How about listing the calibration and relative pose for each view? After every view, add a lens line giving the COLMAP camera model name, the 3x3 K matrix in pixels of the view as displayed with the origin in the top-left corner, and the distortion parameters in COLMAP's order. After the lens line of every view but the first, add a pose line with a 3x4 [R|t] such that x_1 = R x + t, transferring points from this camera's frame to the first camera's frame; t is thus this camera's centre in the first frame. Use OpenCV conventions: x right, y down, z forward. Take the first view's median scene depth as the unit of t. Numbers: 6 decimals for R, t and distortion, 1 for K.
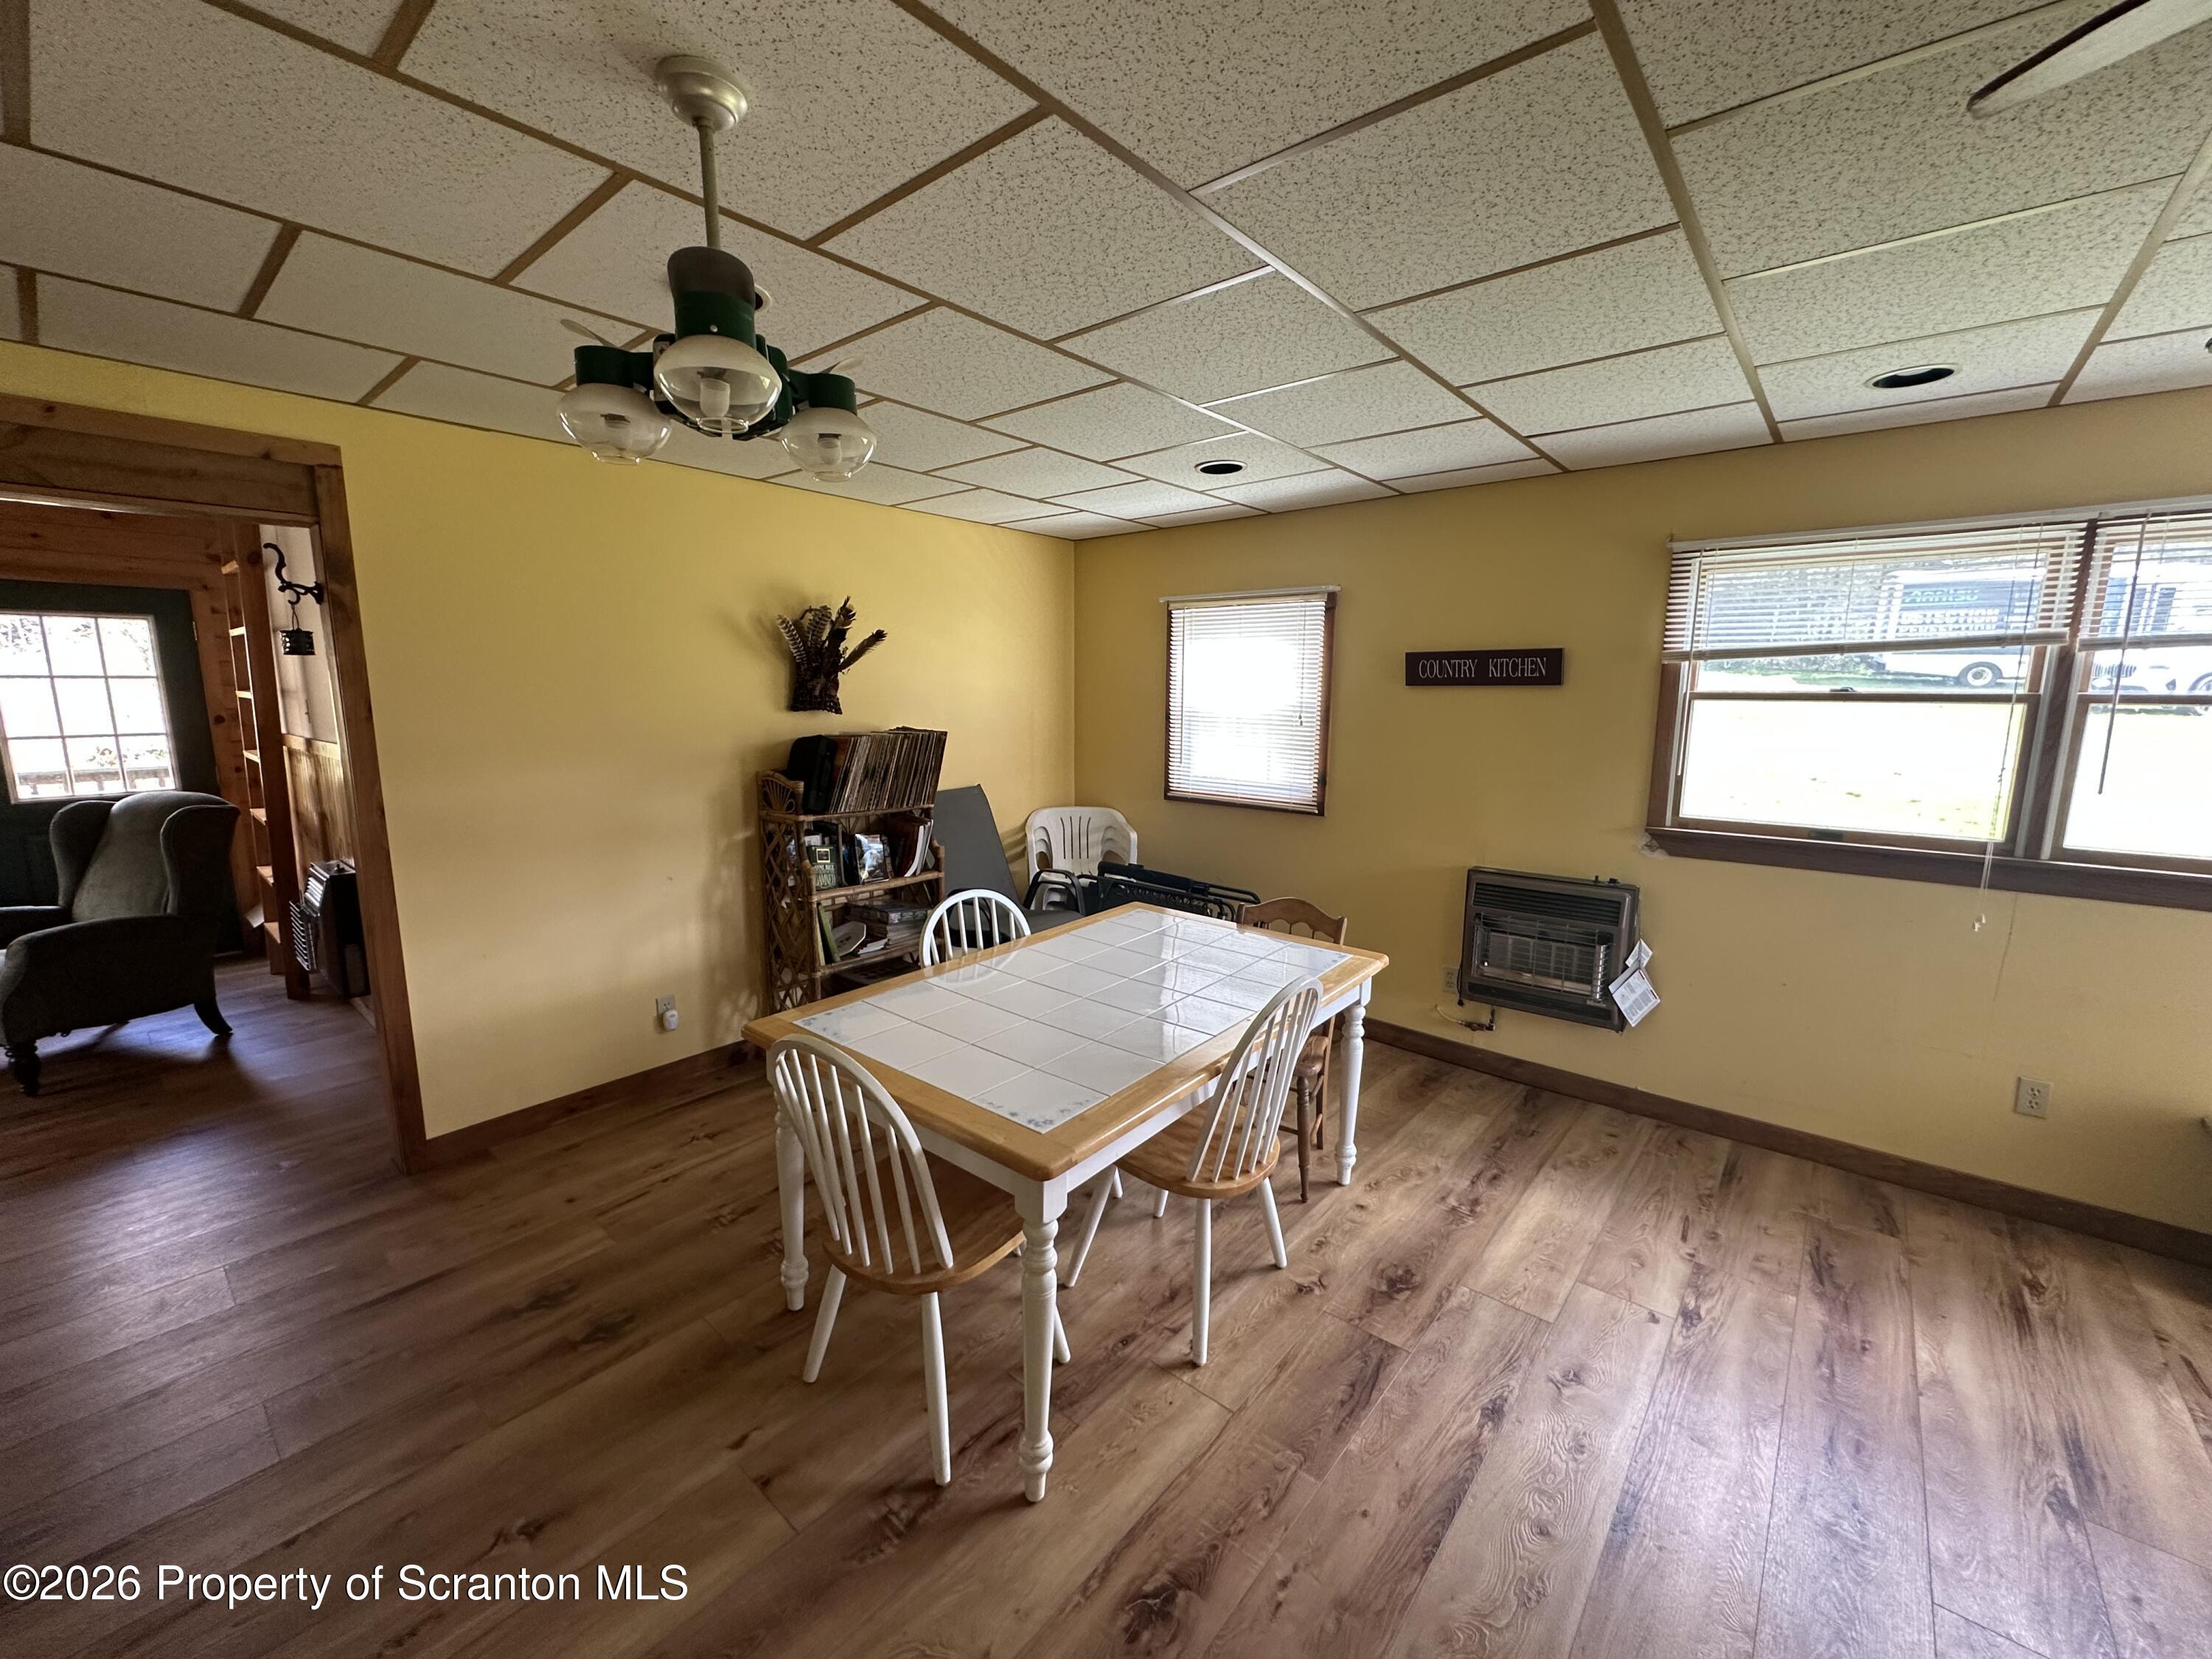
lens RADIAL K [[892.2, 0, 1100.3], [0, 892.2, 842.3], [0, 0, 1]] dist [-0.009008, -0.000224]
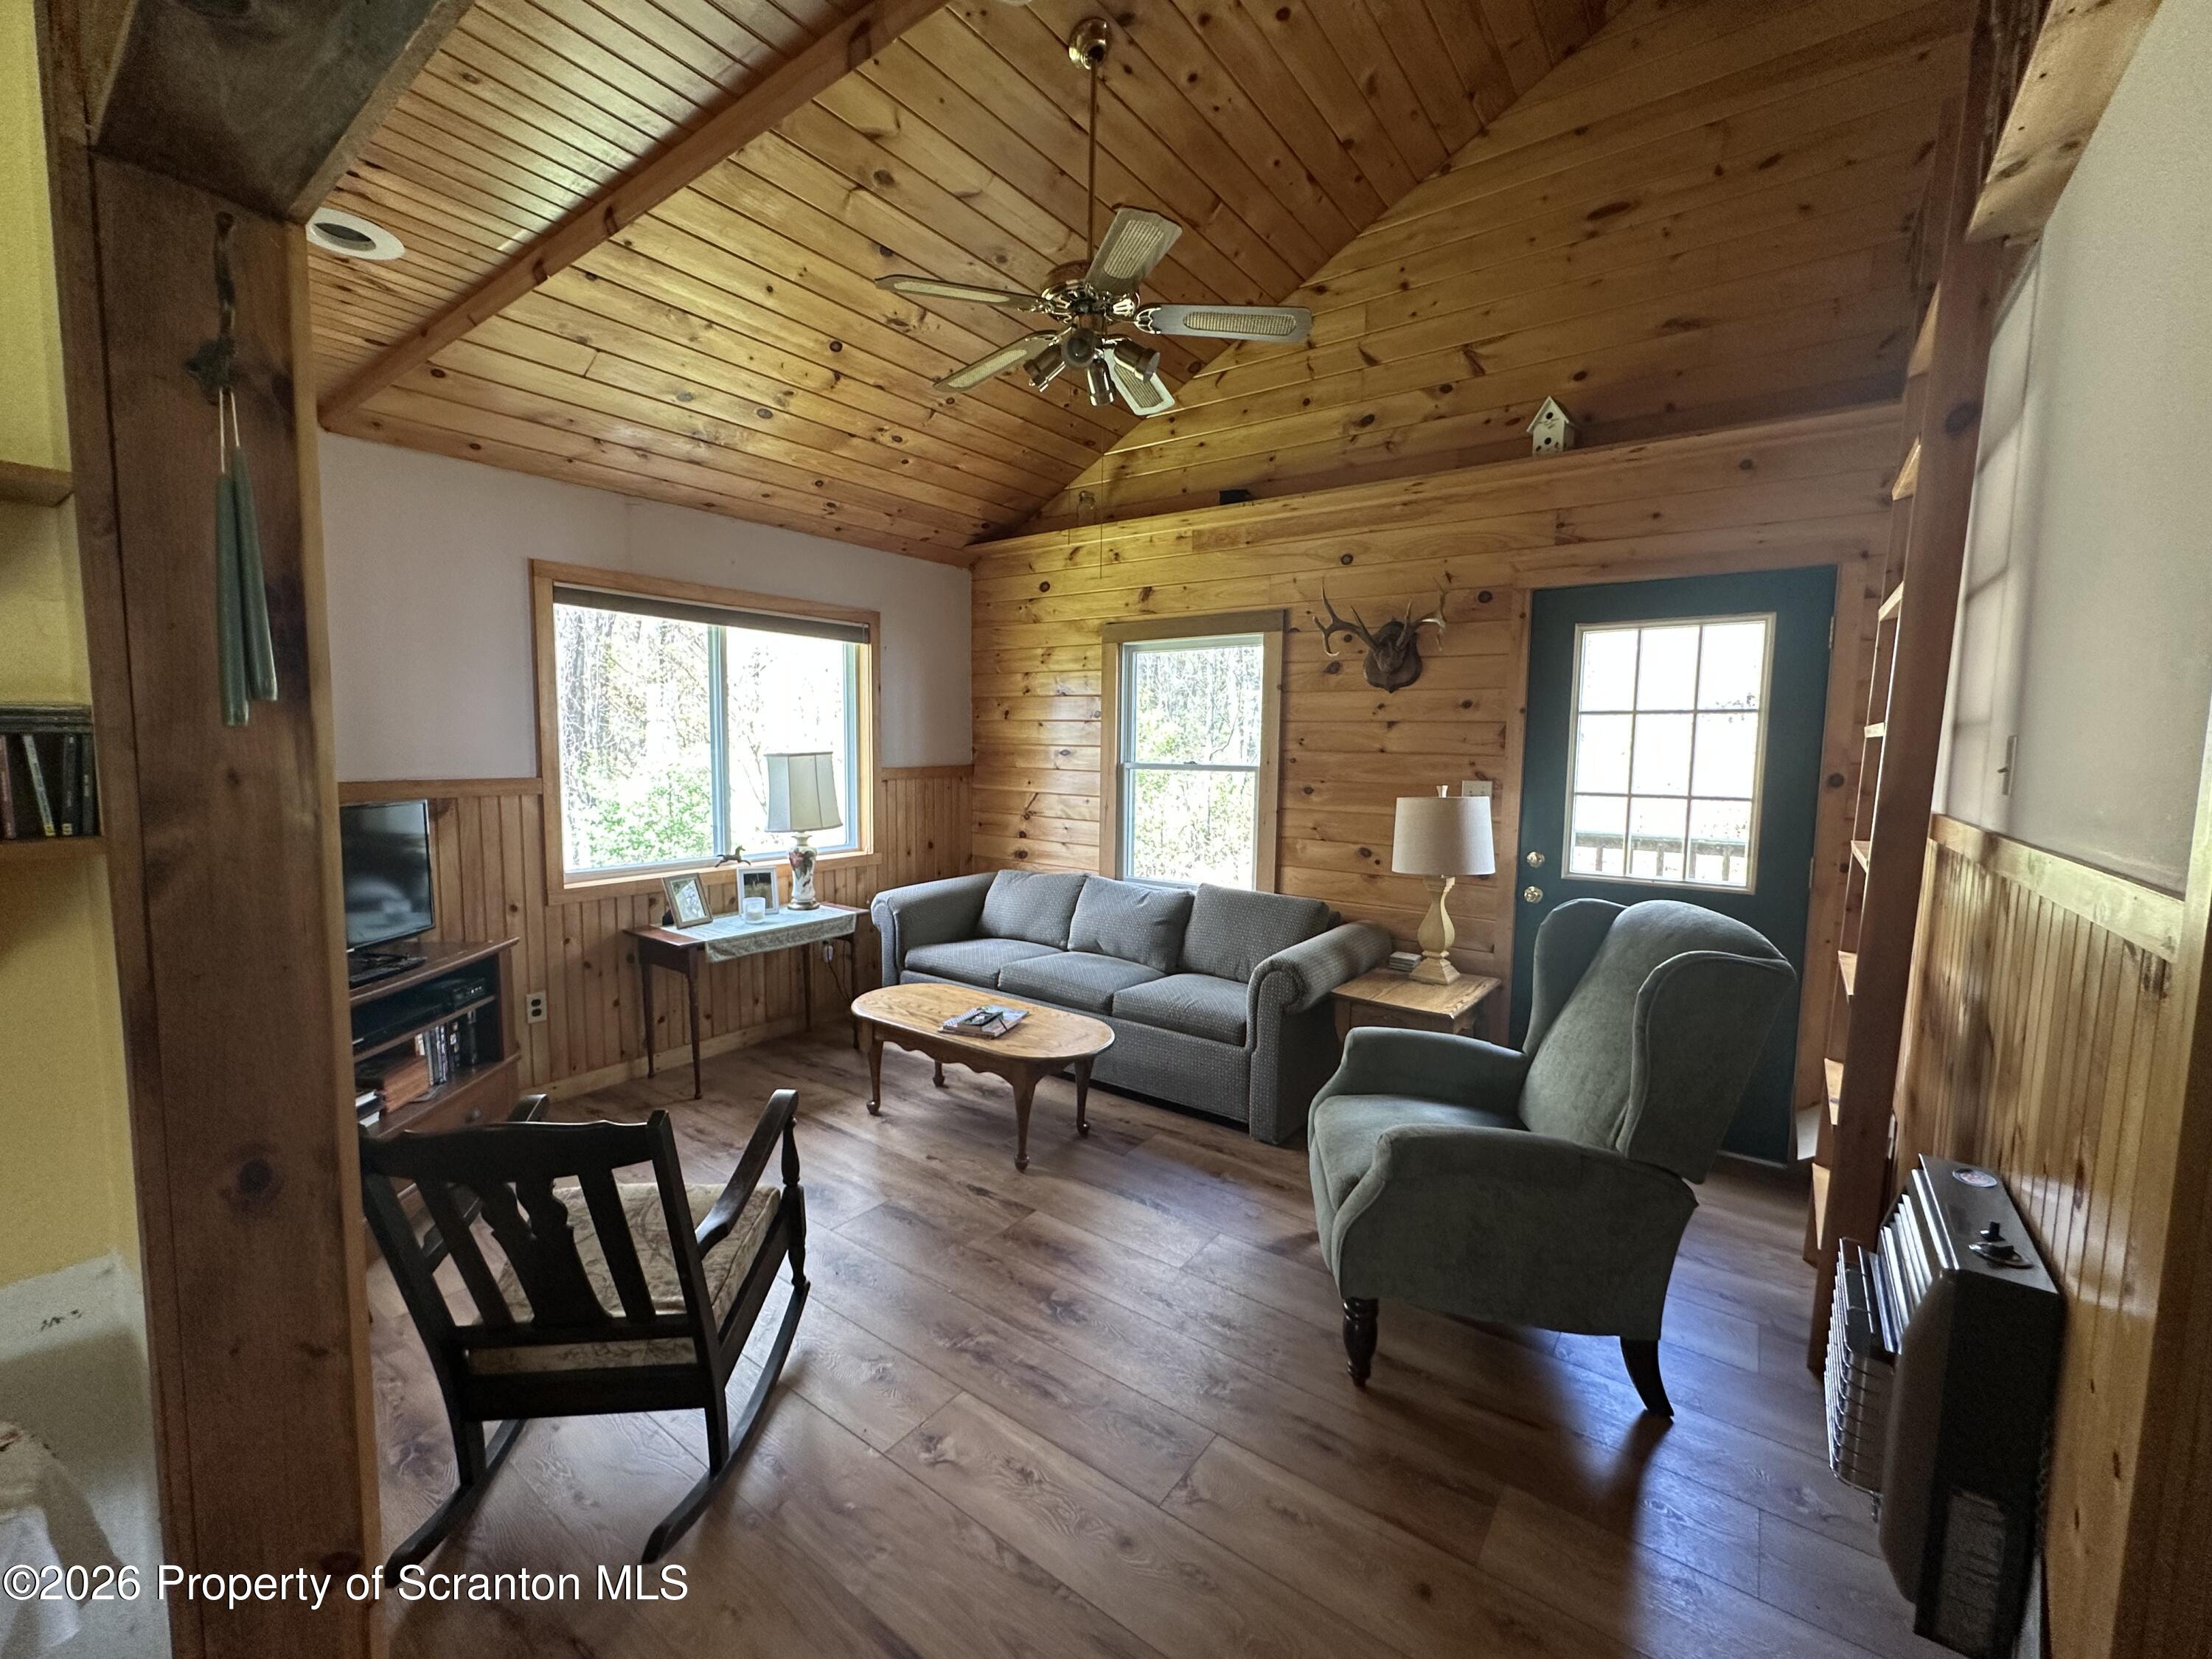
lens RADIAL K [[892.2, 0, 1097.8], [0, 892.2, 827.2], [0, 0, 1]] dist [-0.009008, -0.000224]
pose [[0.060852, 0.095444, -0.993573, -0.495649], [-0.157599, 0.983850, 0.084858, -0.085934], [0.985626, 0.151423, 0.074911, 0.541765]]
